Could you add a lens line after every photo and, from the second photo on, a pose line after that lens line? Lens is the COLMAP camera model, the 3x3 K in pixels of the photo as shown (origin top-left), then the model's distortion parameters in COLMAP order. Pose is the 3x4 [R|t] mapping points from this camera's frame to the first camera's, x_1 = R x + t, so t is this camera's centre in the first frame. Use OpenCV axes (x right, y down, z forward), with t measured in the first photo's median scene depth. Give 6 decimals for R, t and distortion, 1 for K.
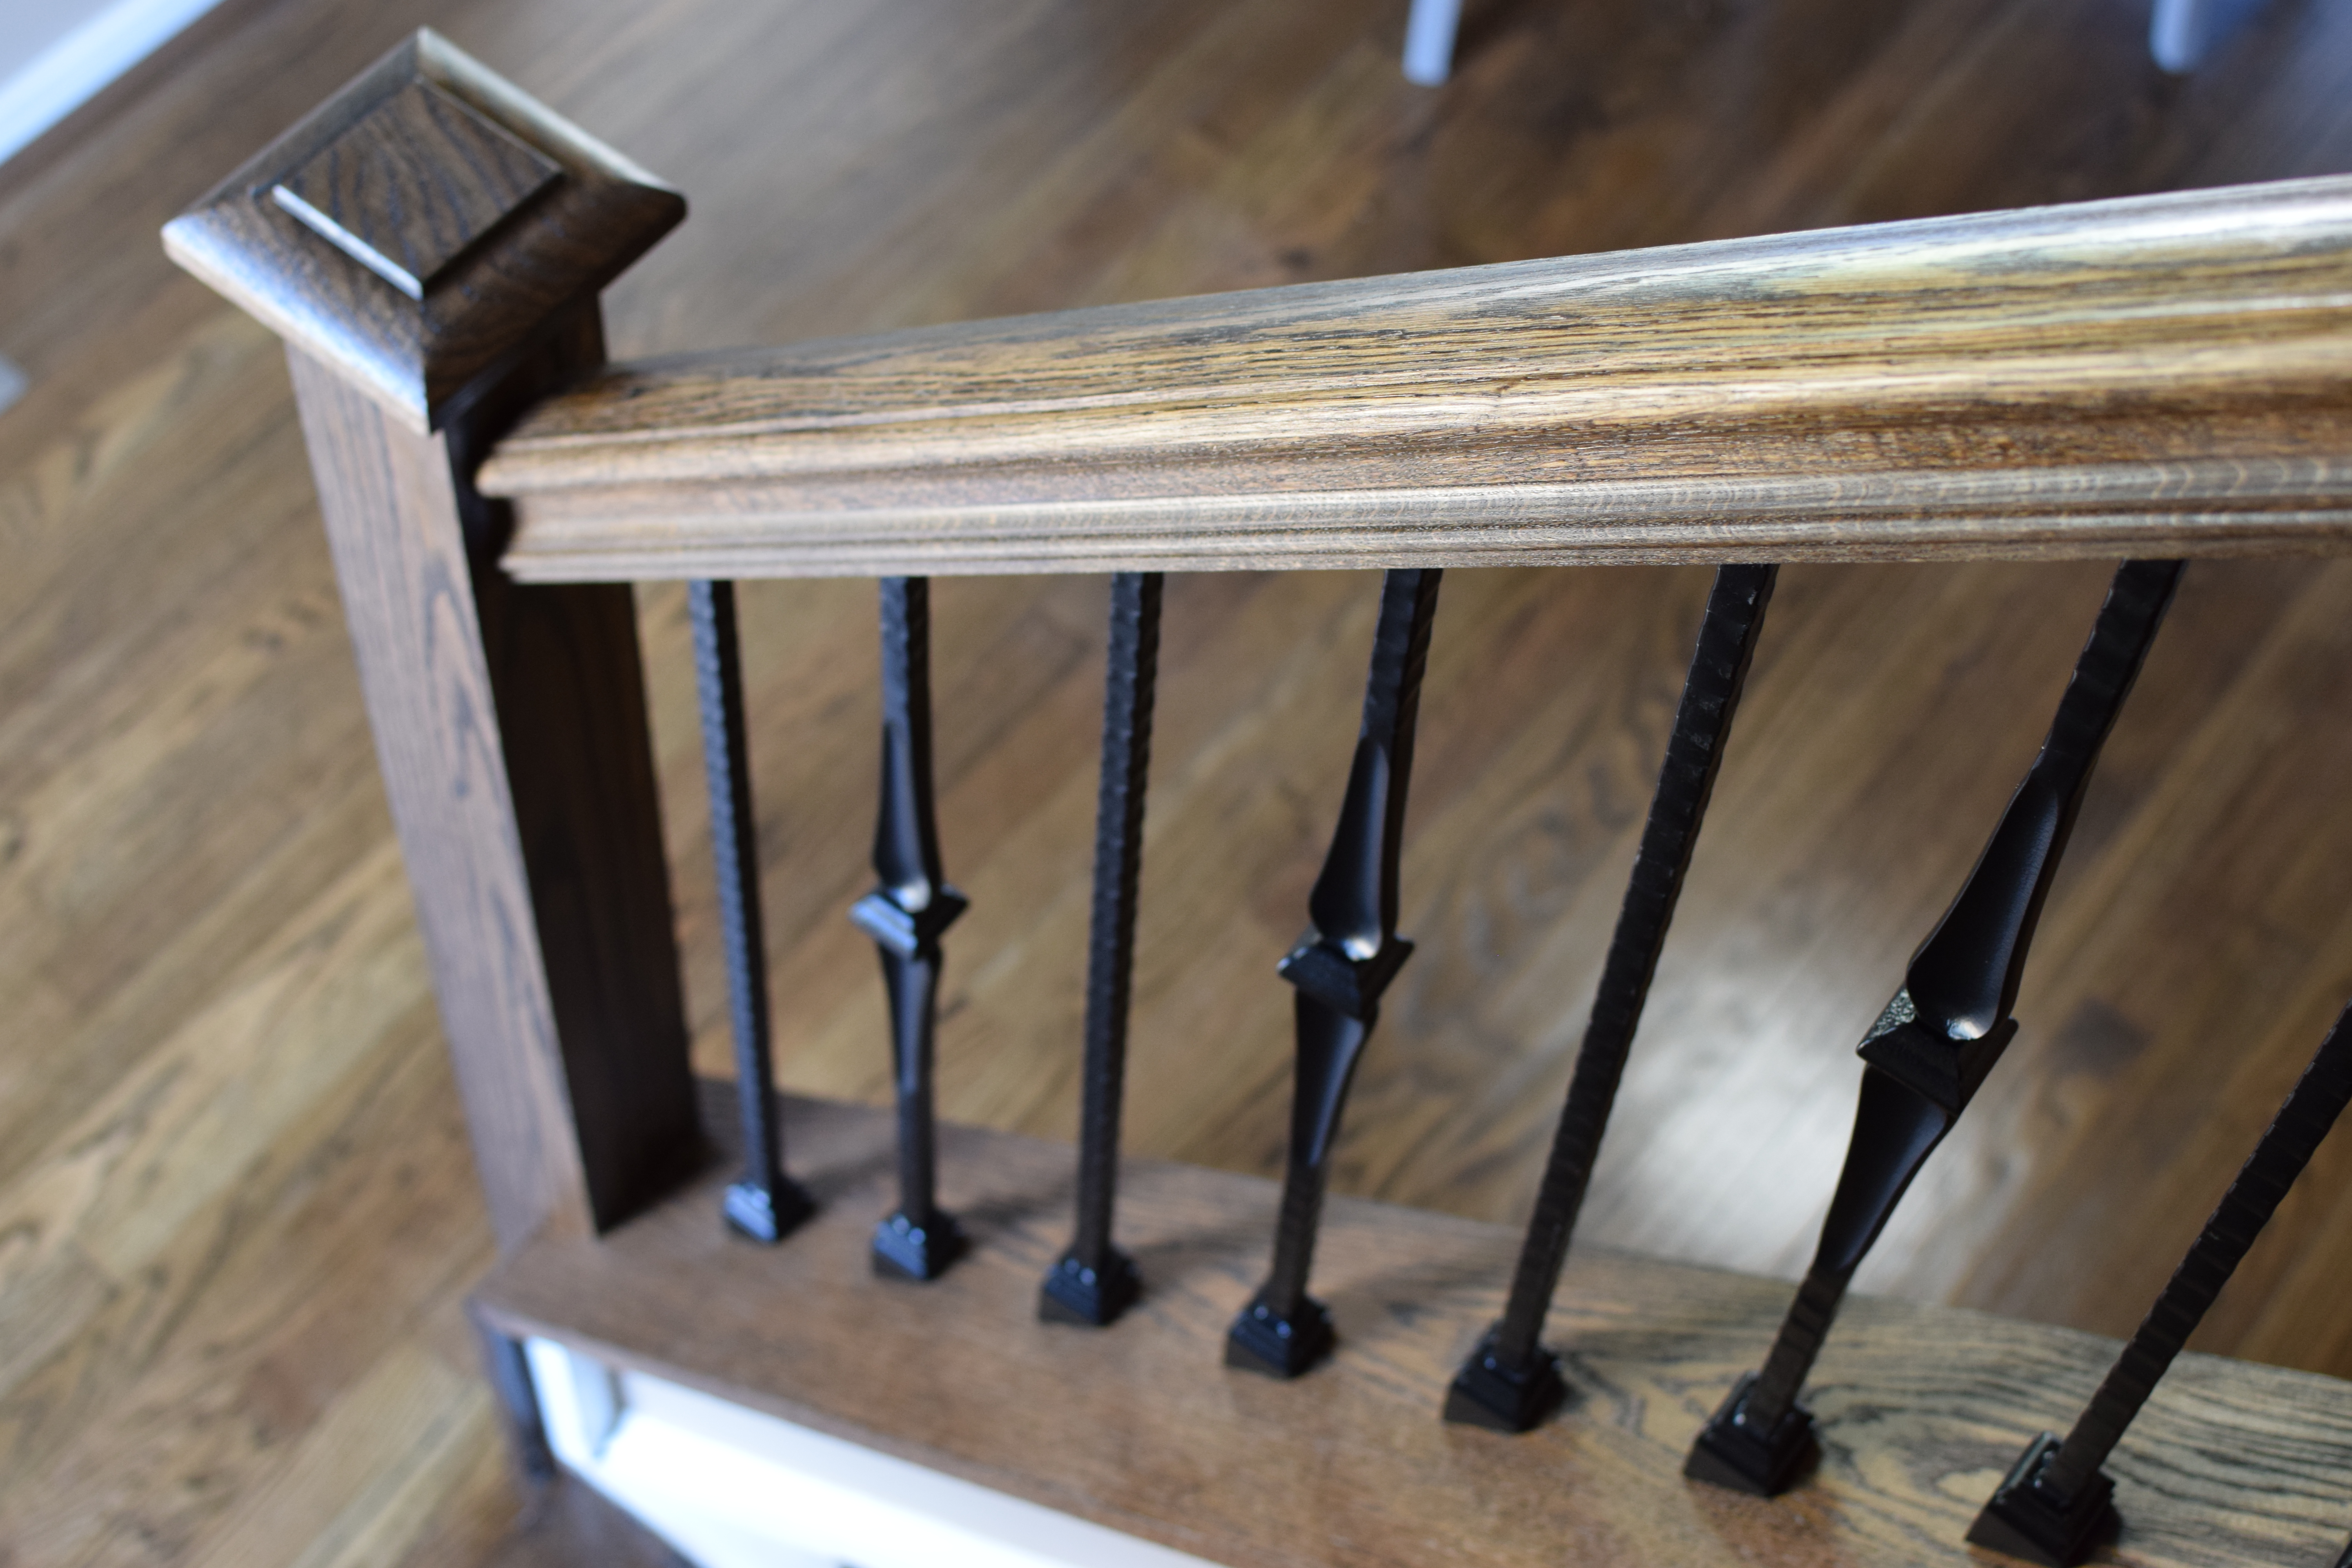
lens RADIAL K [[3543.3, 0, 1176.0], [0, 3543.3, 784.0], [0, 0, 1]] dist [-0.193374, -0.020883]
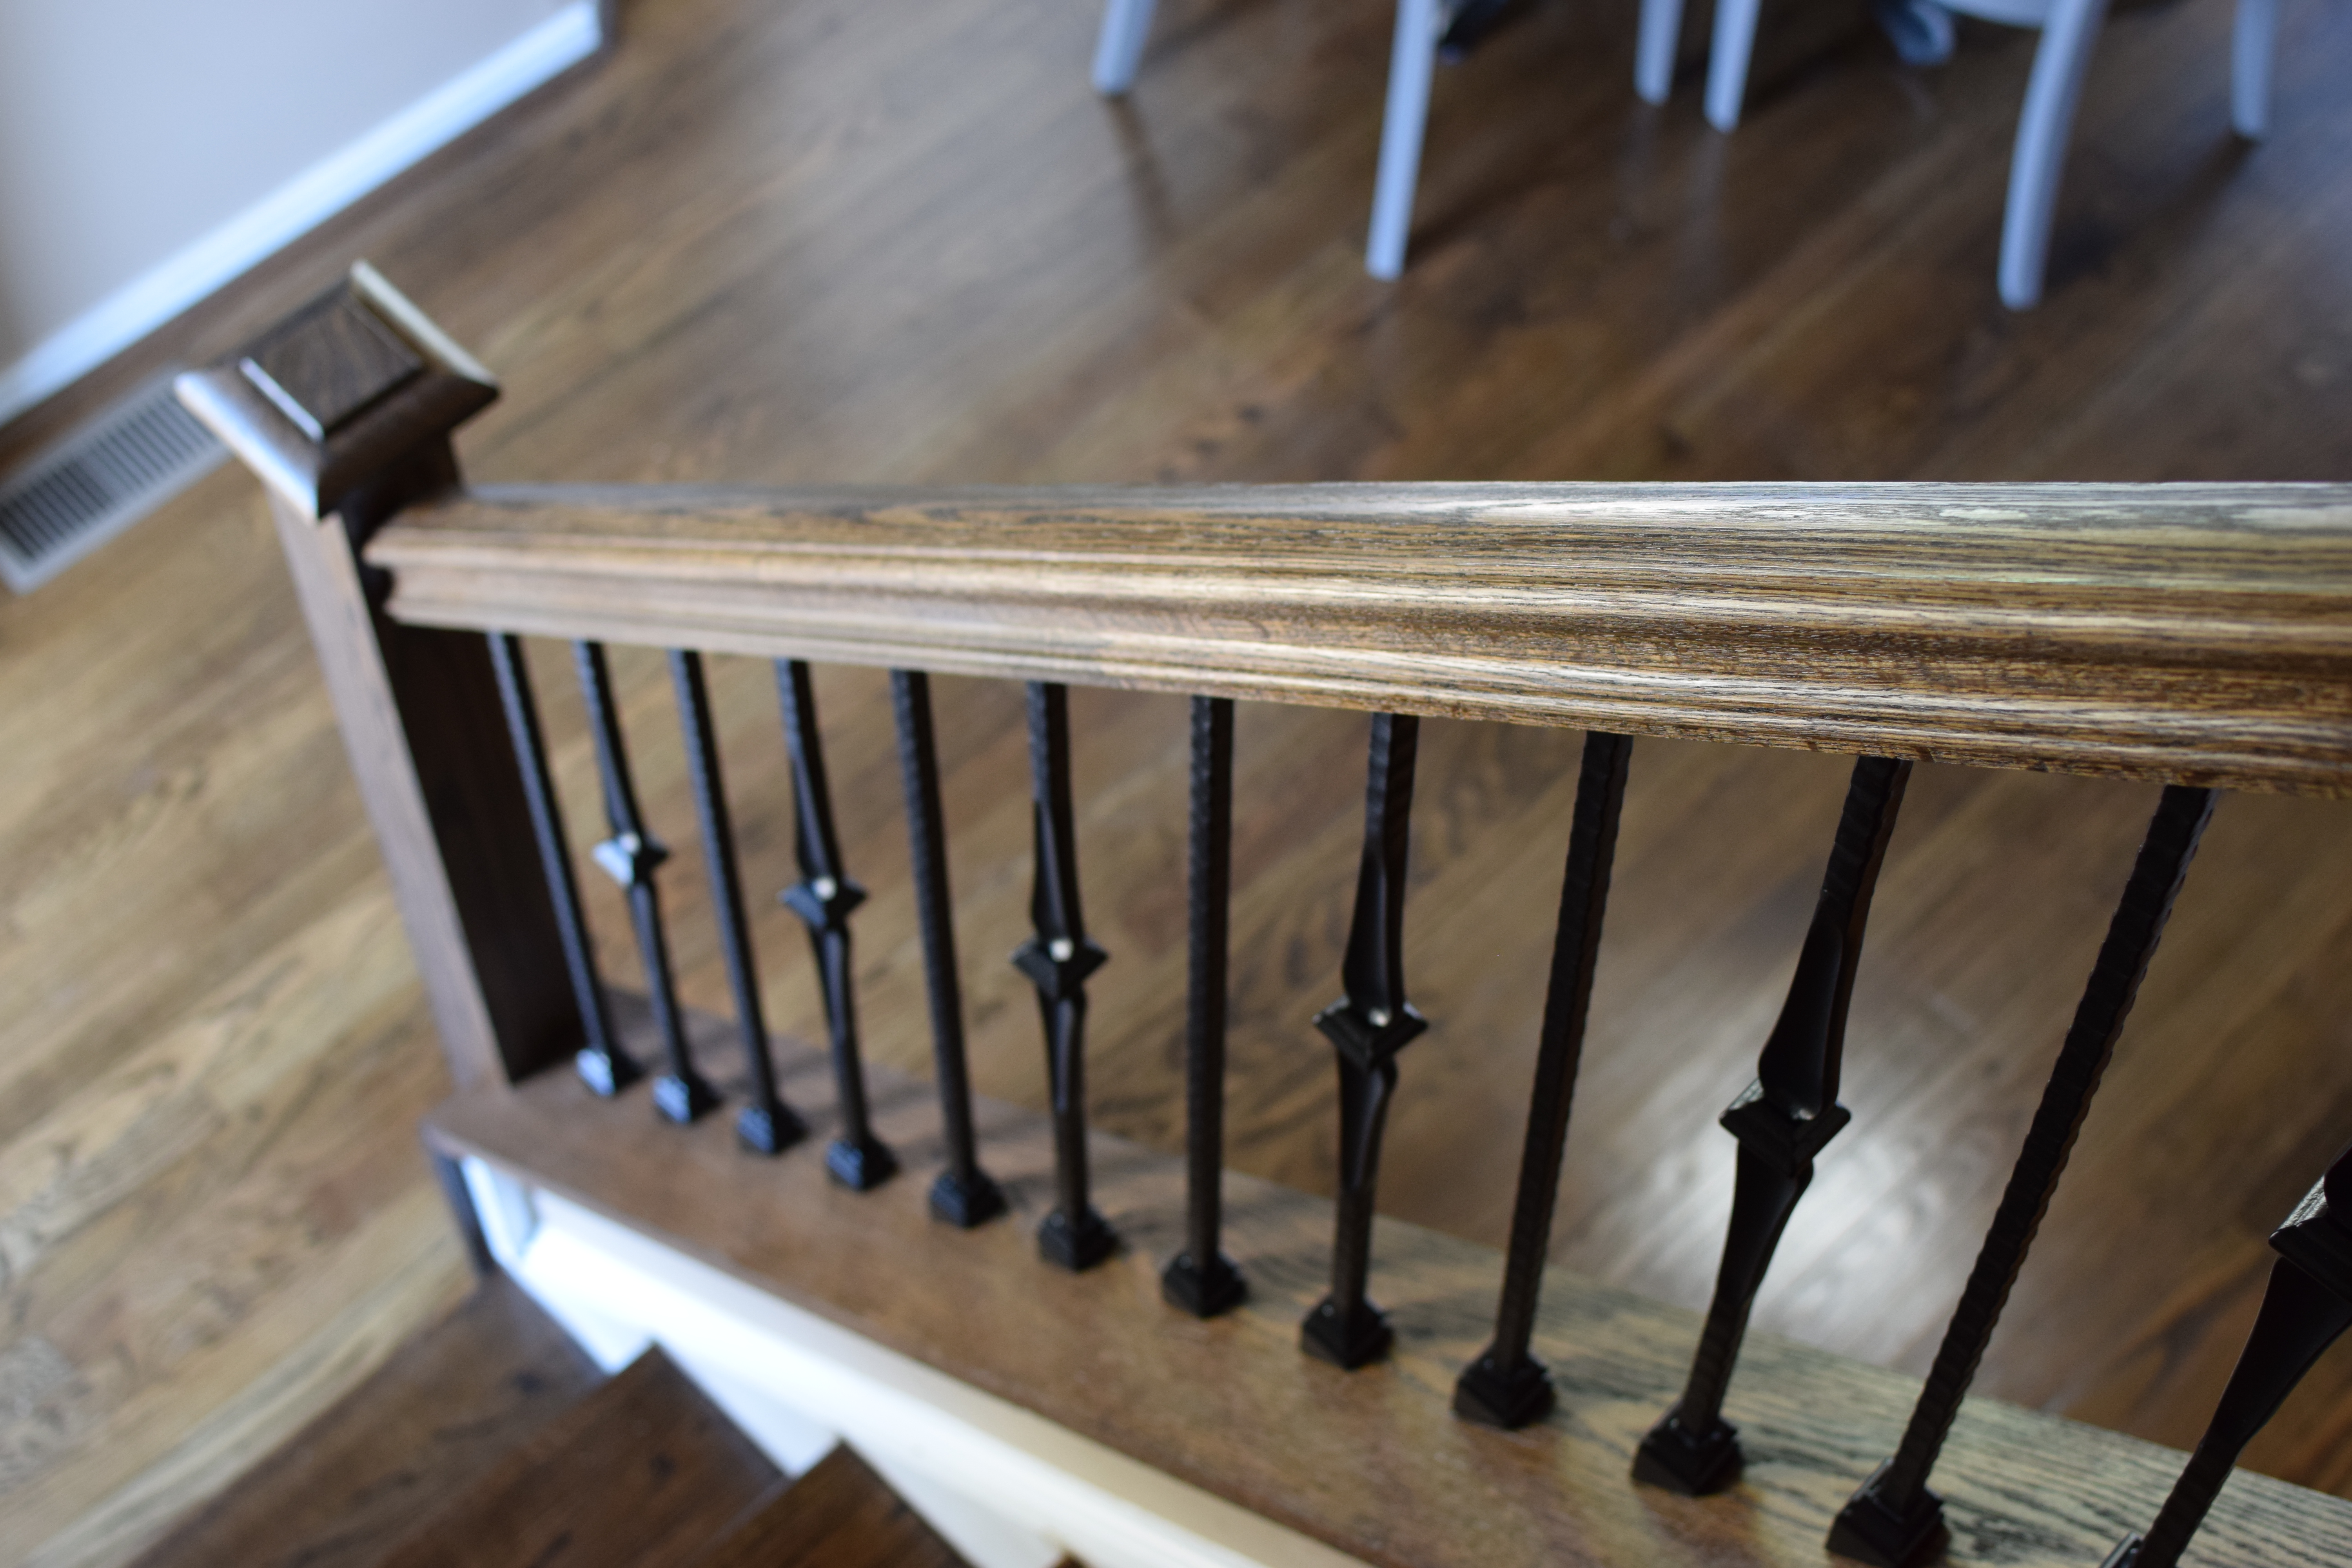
lens RADIAL K [[3543.3, 0, 1176.0], [0, 3543.3, 784.0], [0, 0, 1]] dist [-0.193374, -0.020883]
pose [[0.988897, 0.088014, -0.119738, 0.272780], [-0.090539, 0.995767, -0.015807, 0.006052], [0.117840, 0.026473, 0.992680, -0.391346]]
